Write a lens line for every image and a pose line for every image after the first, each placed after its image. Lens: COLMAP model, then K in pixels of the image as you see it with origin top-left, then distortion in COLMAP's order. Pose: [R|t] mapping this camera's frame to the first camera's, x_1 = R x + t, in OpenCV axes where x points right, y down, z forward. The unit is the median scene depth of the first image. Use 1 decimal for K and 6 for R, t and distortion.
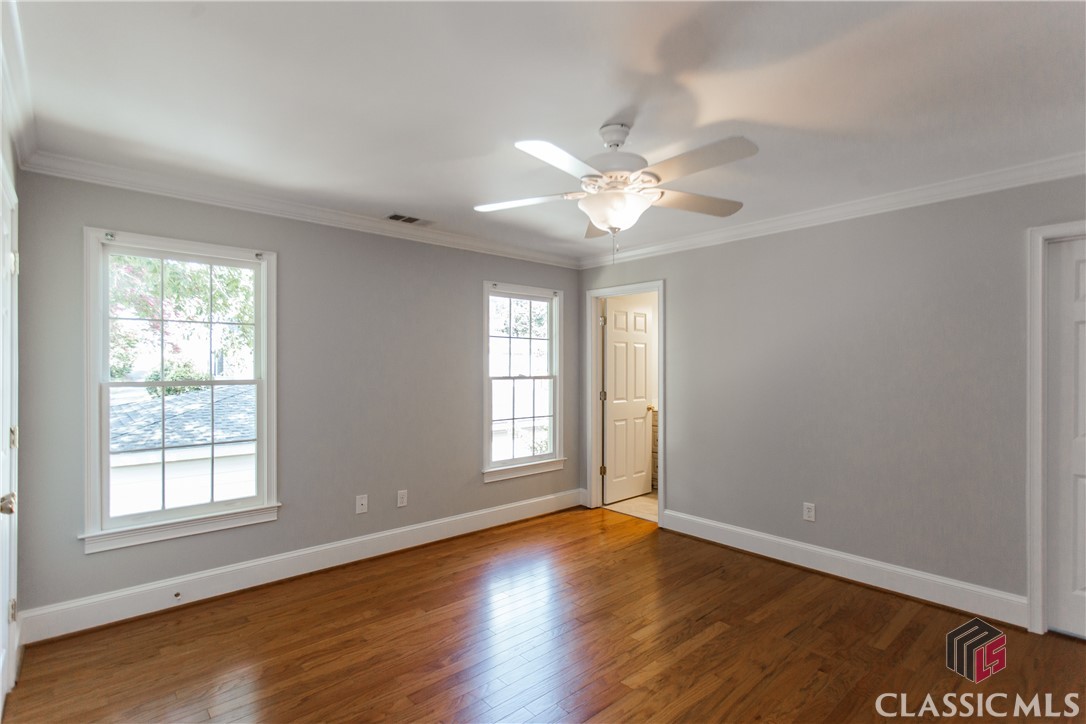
lens RADIAL K [[515.4, 0, 541.2], [0, 515.4, 363.7], [0, 0, 1]] dist [-0.001843, 0.000753]
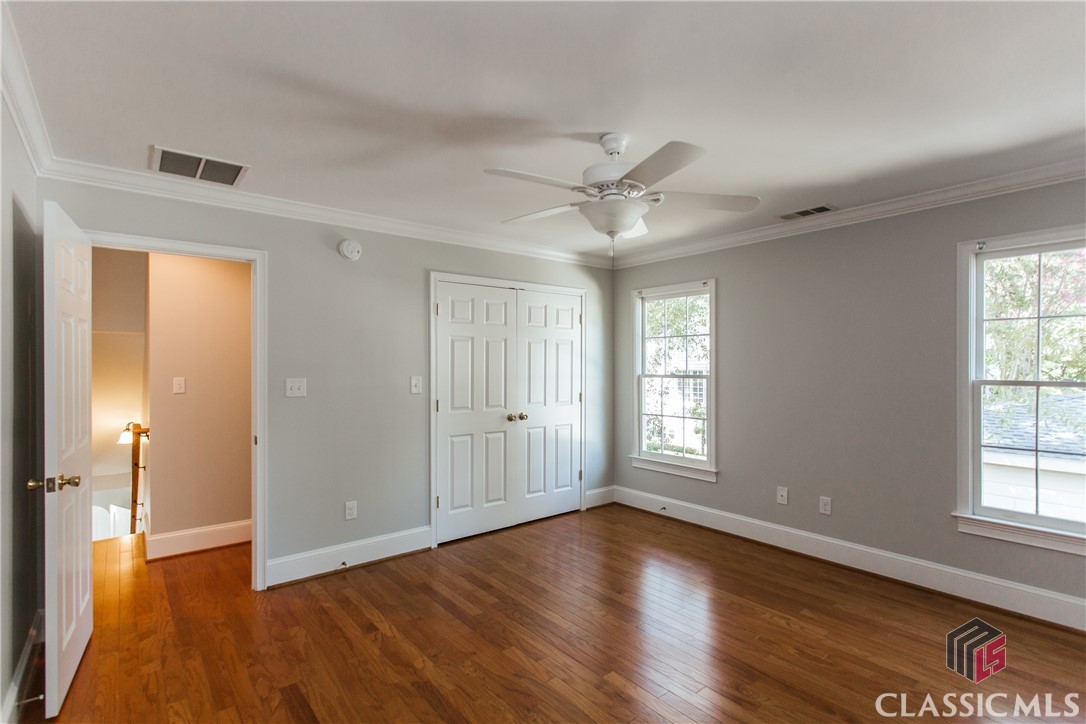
lens RADIAL K [[515.4, 0, 562.0], [0, 515.4, 368.2], [0, 0, 1]] dist [-0.001843, 0.000753]
pose [[-0.013744, 0.004254, -0.999896, 0.637838], [0.005687, 0.999975, 0.004176, 0.003185], [0.999889, -0.005629, -0.013768, 0.499724]]
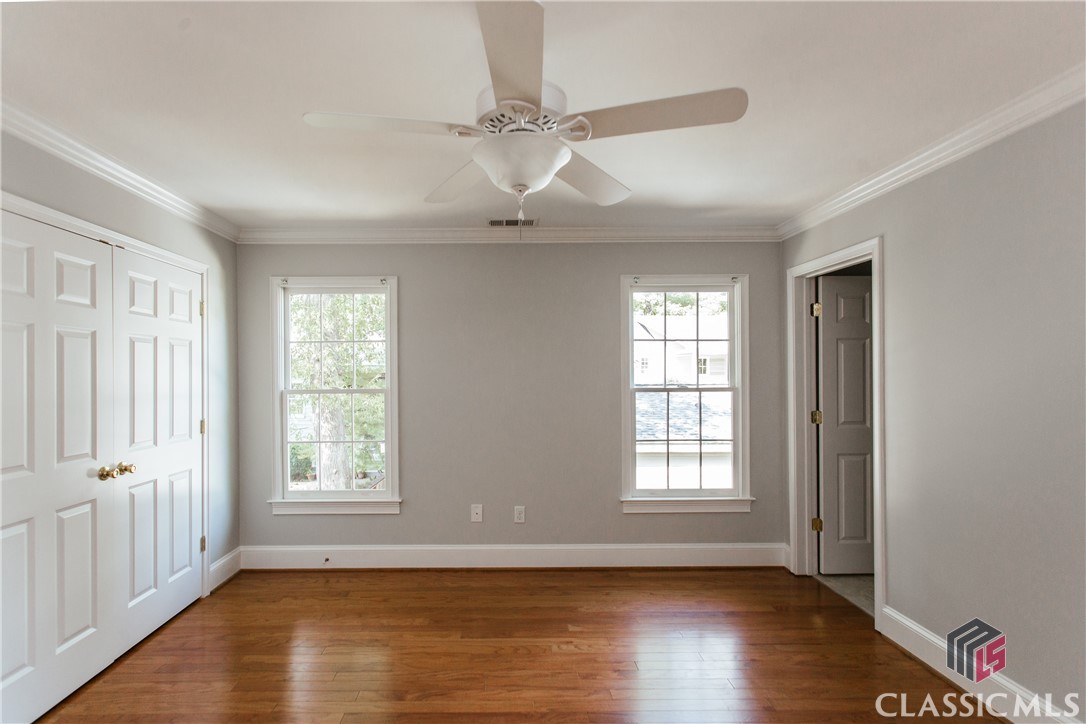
lens RADIAL K [[515.4, 0, 533.4], [0, 515.4, 376.3], [0, 0, 1]] dist [-0.001843, 0.000753]
pose [[0.750924, -0.003771, -0.660378, 0.358999], [0.010132, 0.999932, 0.005811, -0.000971], [0.660311, -0.011054, 0.750911, 0.277792]]
